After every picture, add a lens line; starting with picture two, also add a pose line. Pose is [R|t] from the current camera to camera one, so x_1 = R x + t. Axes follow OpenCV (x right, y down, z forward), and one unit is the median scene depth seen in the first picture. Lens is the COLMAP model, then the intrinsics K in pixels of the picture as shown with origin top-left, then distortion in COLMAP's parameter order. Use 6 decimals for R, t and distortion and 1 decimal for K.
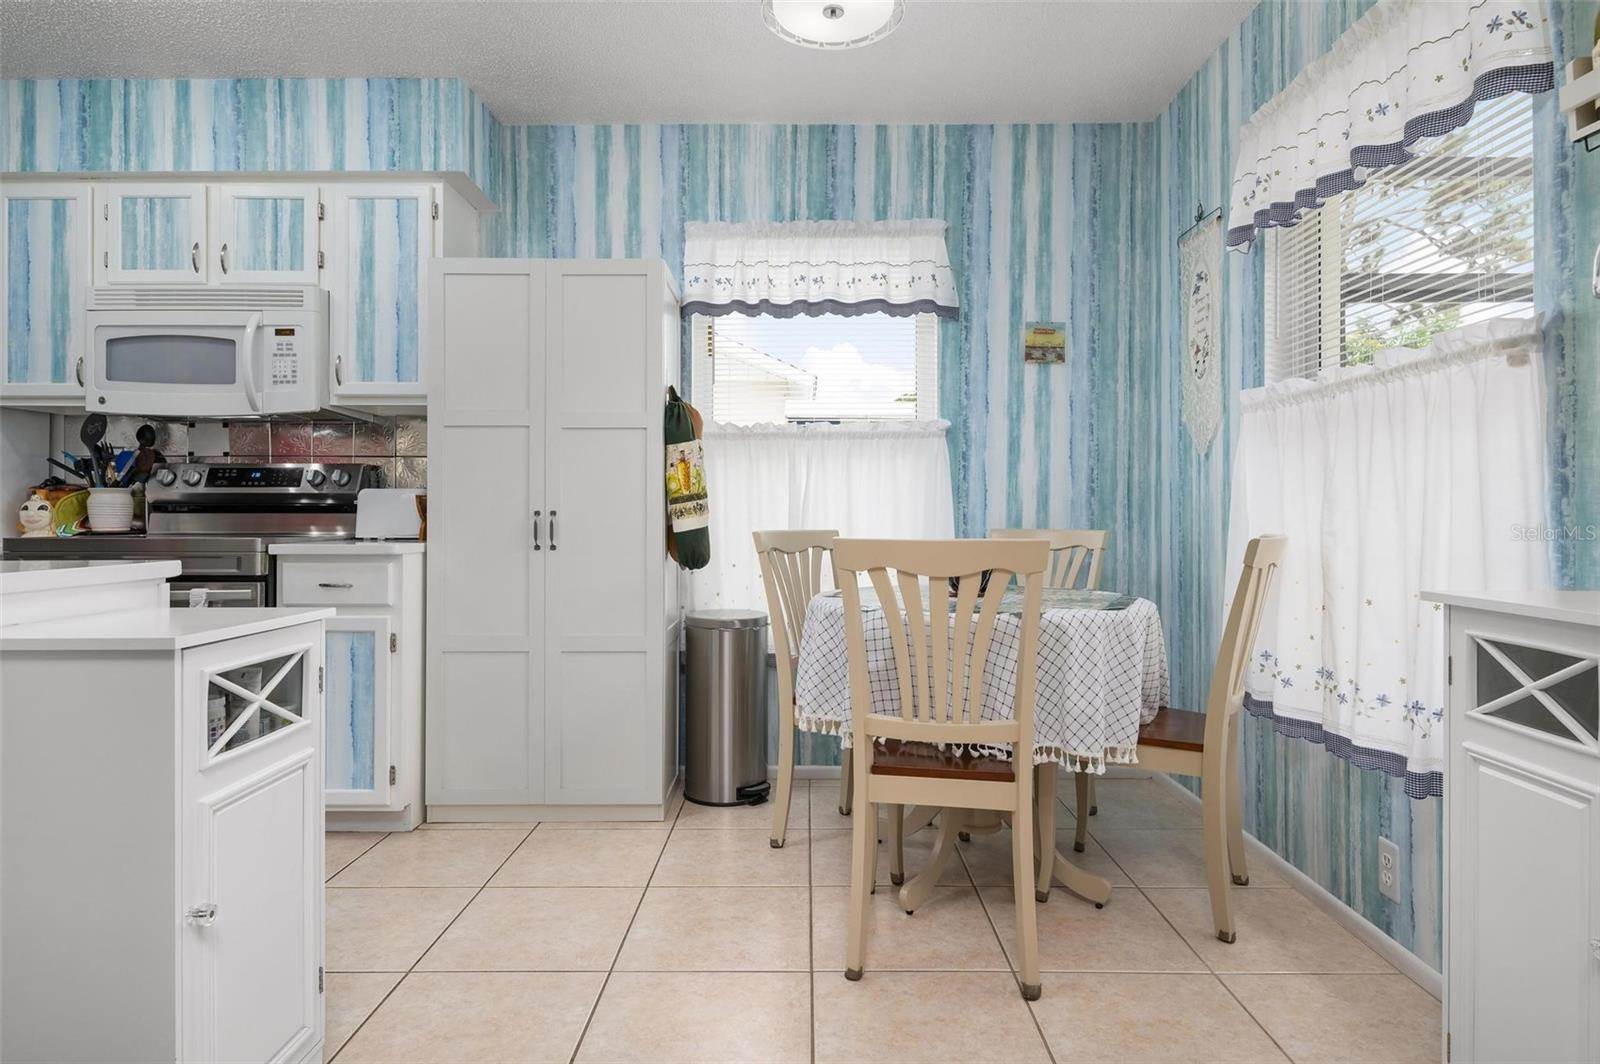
lens RADIAL K [[872.7, 0, 819.8], [0, 872.7, 511.7], [0, 0, 1]] dist [-0.001741, -0.001305]
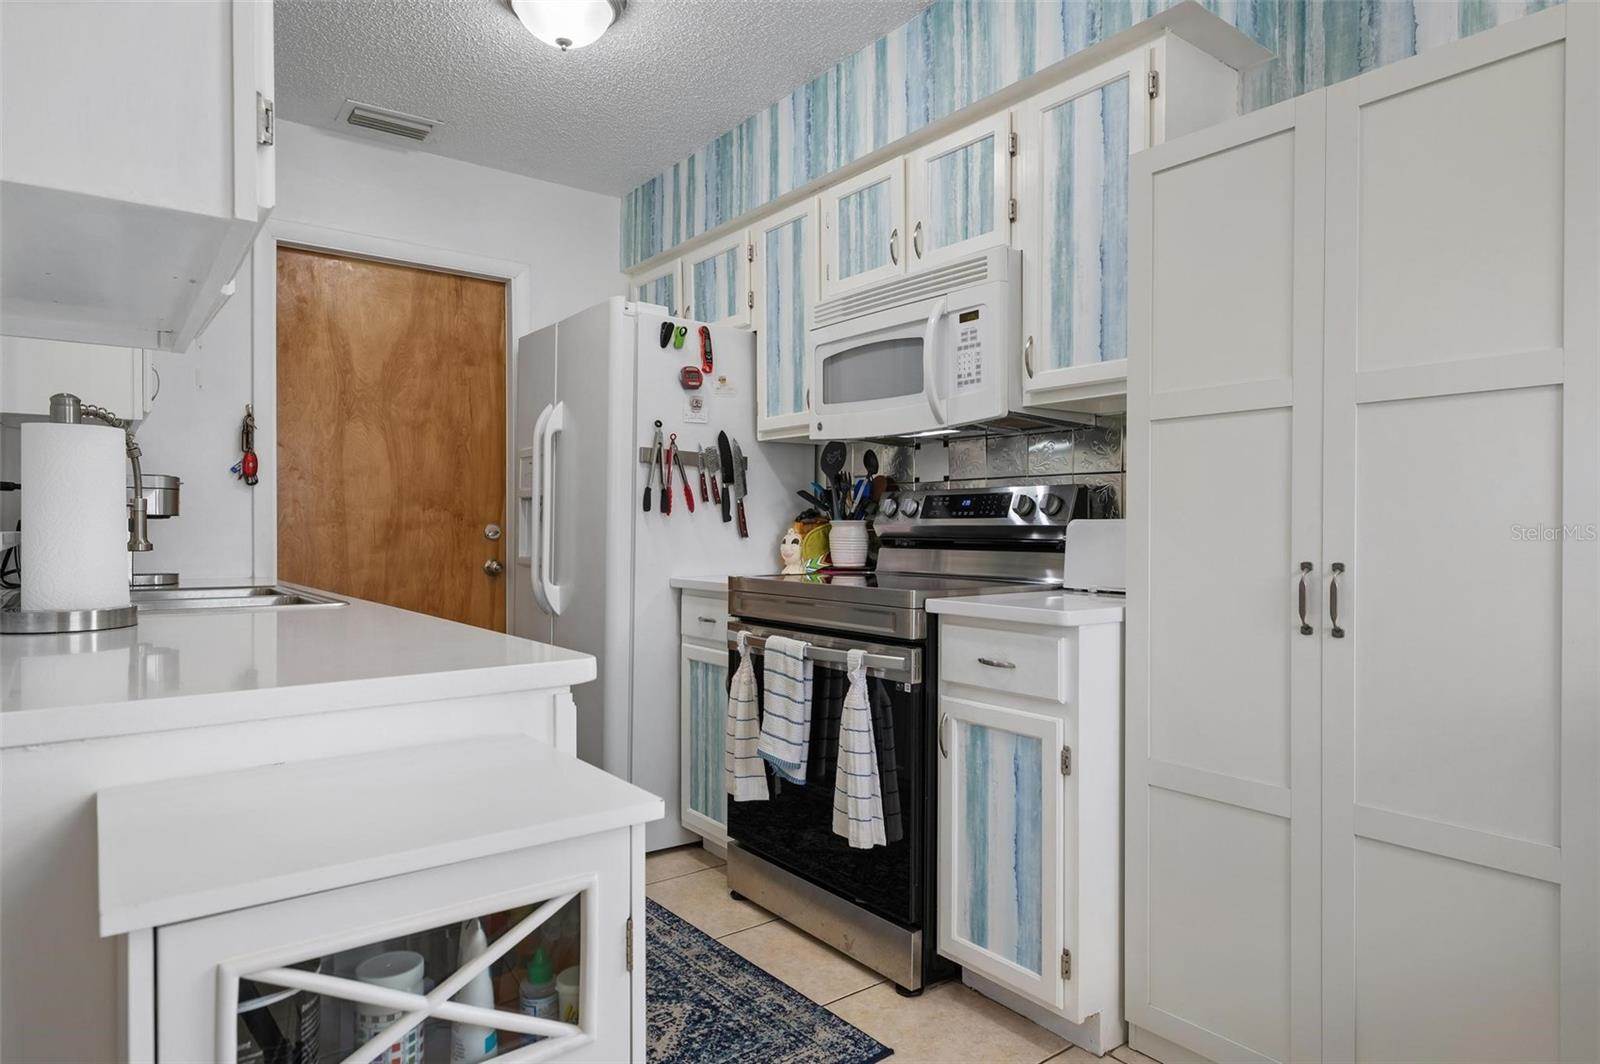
lens RADIAL K [[941.9, 0, 800.0], [0, 941.9, 532.0], [0, 0, 1]] dist [0.013441, 0.000153]
pose [[0.603451, 0.004176, -0.797389, -0.044058], [0.001492, 0.999979, 0.006365, -0.022581], [0.797399, -0.005030, 0.603432, 0.375768]]
